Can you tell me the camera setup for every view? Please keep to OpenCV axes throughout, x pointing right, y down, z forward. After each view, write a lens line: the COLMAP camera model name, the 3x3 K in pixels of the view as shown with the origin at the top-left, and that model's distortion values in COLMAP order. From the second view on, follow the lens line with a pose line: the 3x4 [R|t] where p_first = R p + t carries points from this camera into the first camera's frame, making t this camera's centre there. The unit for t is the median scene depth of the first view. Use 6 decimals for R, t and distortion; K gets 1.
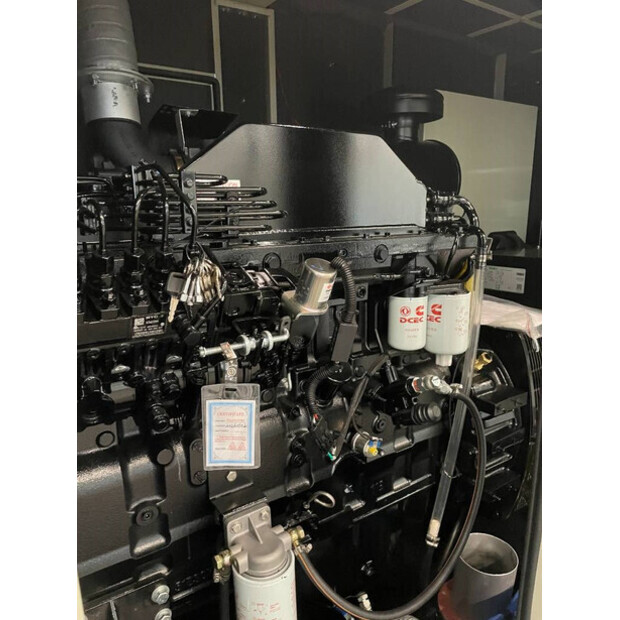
lens RADIAL K [[485.4, 0, 310.0], [0, 485.4, 310.0], [0, 0, 1]] dist [0.066387, -0.081571]
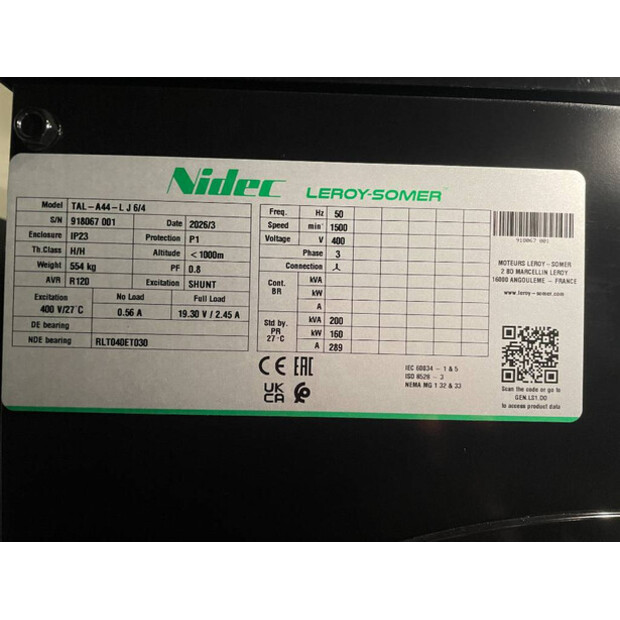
lens RADIAL K [[485.4, 0, 310.0], [0, 485.4, 310.0], [0, 0, 1]] dist [0.066387, -0.081571]
pose [[0.544469, 0.038617, 0.837892, 0.724575], [0.154573, 0.977212, -0.145480, -0.109189], [-0.824416, 0.208725, 0.526092, 2.224655]]
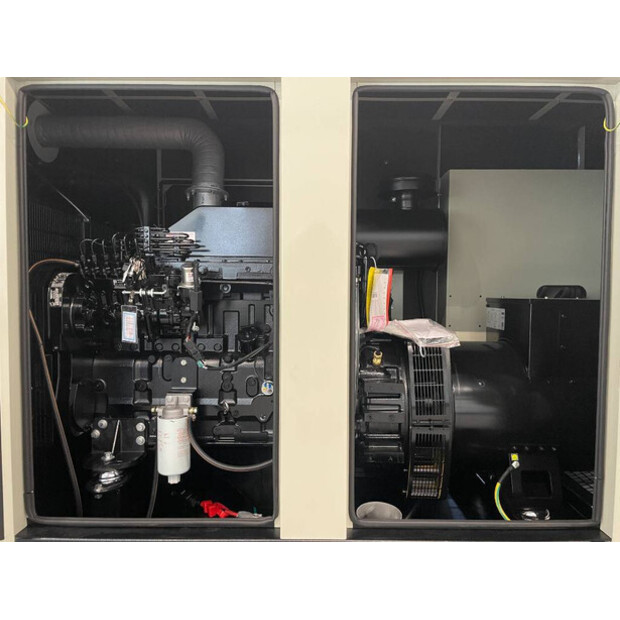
lens RADIAL K [[485.4, 0, 310.0], [0, 485.4, 310.0], [0, 0, 1]] dist [0.066387, -0.081571]
pose [[0.814359, 0.043288, -0.578744, 1.630183], [-0.142471, 0.981611, -0.127051, 0.289031], [0.562602, 0.185919, 0.805551, -0.397474]]
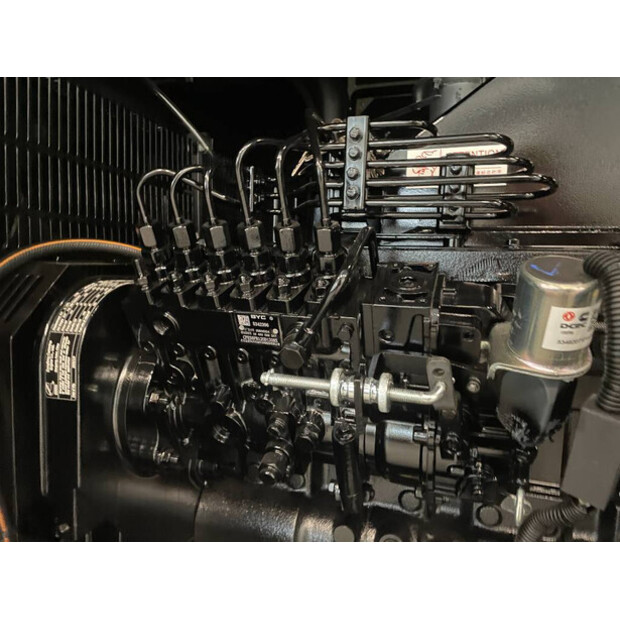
lens RADIAL K [[485.4, 0, 310.0], [0, 485.4, 310.0], [0, 0, 1]] dist [0.066387, -0.081571]
pose [[0.592403, 0.103755, -0.798932, 0.232889], [-0.209655, 0.977359, -0.028530, 0.007299], [0.777884, 0.184401, 0.600744, 0.514894]]
